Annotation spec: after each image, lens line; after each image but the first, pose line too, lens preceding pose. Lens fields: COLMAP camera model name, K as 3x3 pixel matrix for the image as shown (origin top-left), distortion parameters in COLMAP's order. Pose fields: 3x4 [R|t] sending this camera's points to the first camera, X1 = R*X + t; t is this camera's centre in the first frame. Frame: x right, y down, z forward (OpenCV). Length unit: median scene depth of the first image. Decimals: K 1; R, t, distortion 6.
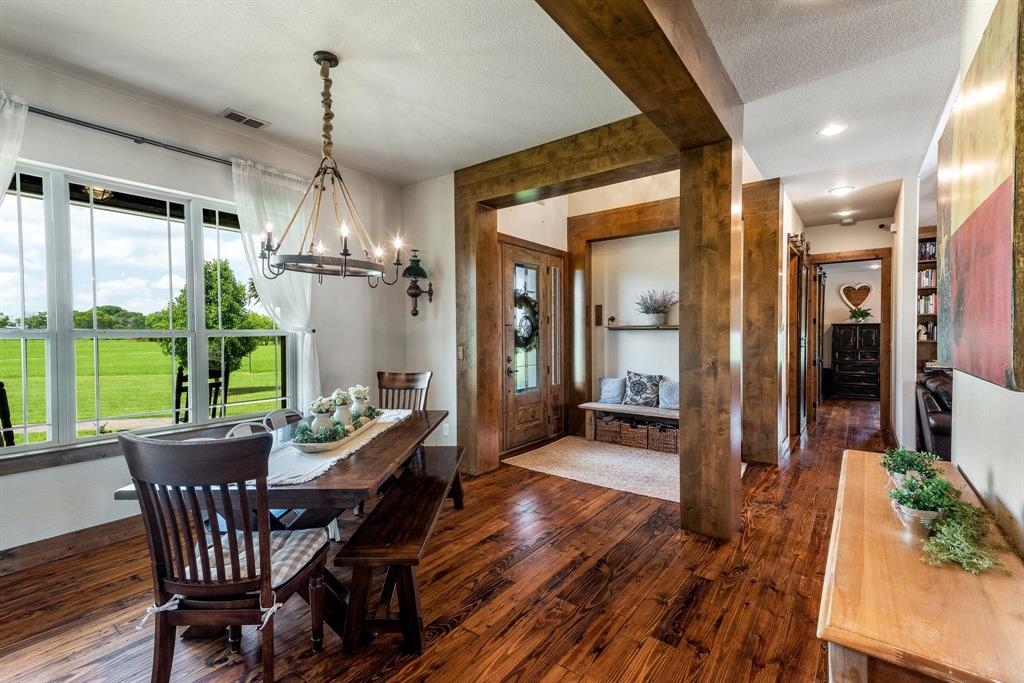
lens RADIAL K [[449.4, 0, 512.0], [0, 449.4, 341.5], [0, 0, 1]] dist [-0.000732, 0.000063]
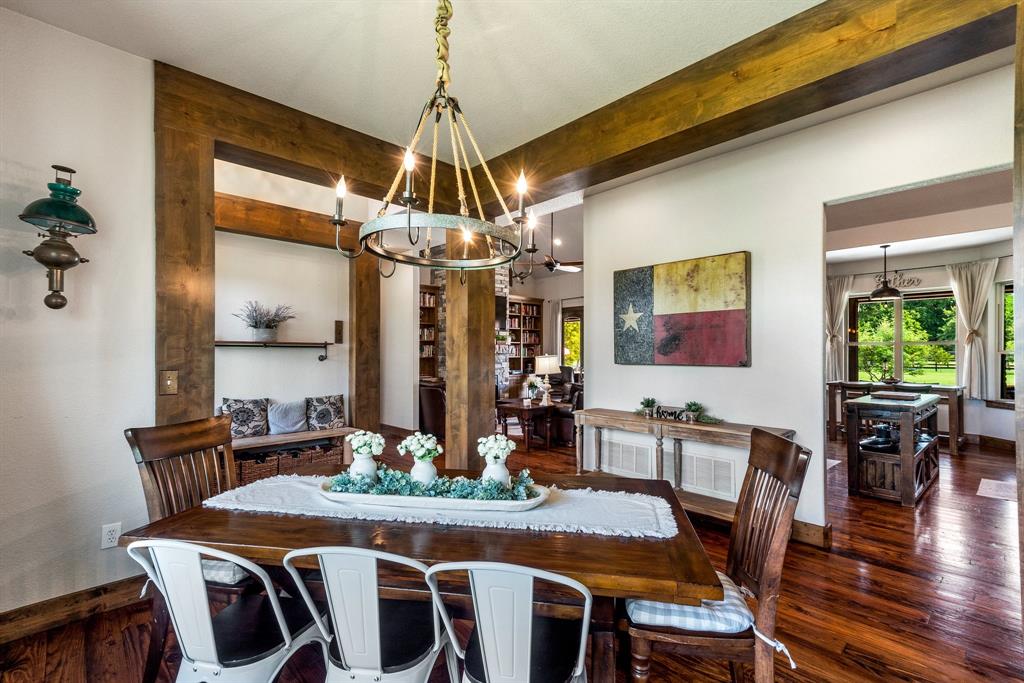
lens RADIAL K [[449.4, 0, 512.0], [0, 449.4, 341.5], [0, 0, 1]] dist [-0.000732, 0.000063]
pose [[0.144525, 0.027267, 0.989125, -0.566956], [0.019061, 0.999358, -0.030335, -0.001360], [-0.989317, 0.023238, 0.143913, 0.453956]]
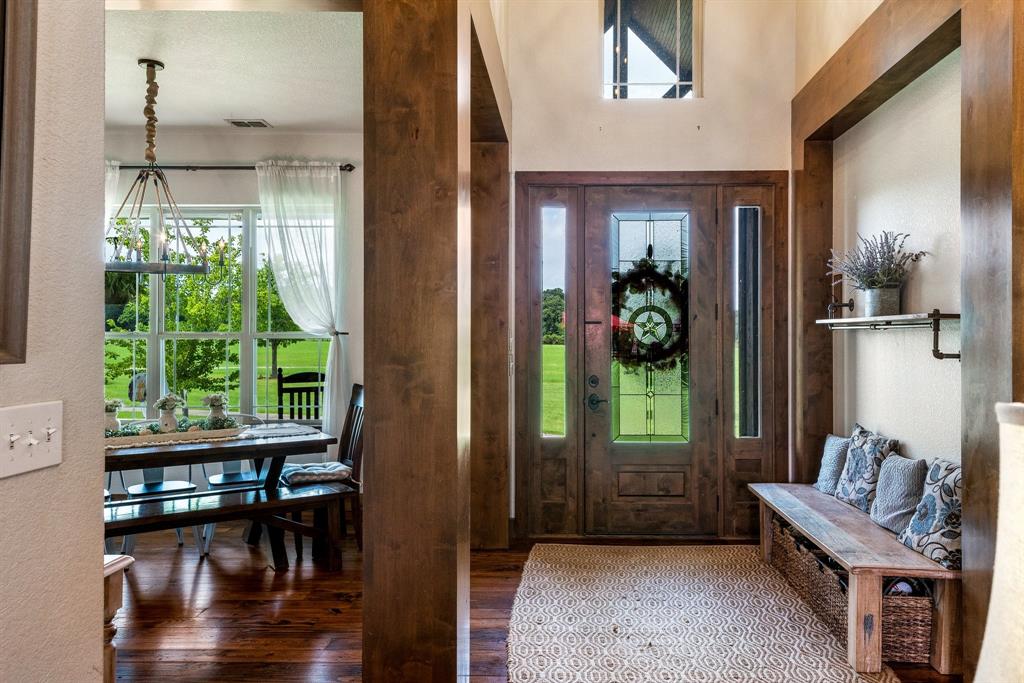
lens RADIAL K [[717.0, 0, 512.0], [0, 717.0, 341.5], [0, 0, 1]] dist [0.003806, 0.001218]
pose [[0.574409, 0.006937, -0.818539, 0.771234], [-0.023786, 0.999683, -0.008219, -0.000852], [0.818223, 0.024191, 0.574392, 0.406695]]
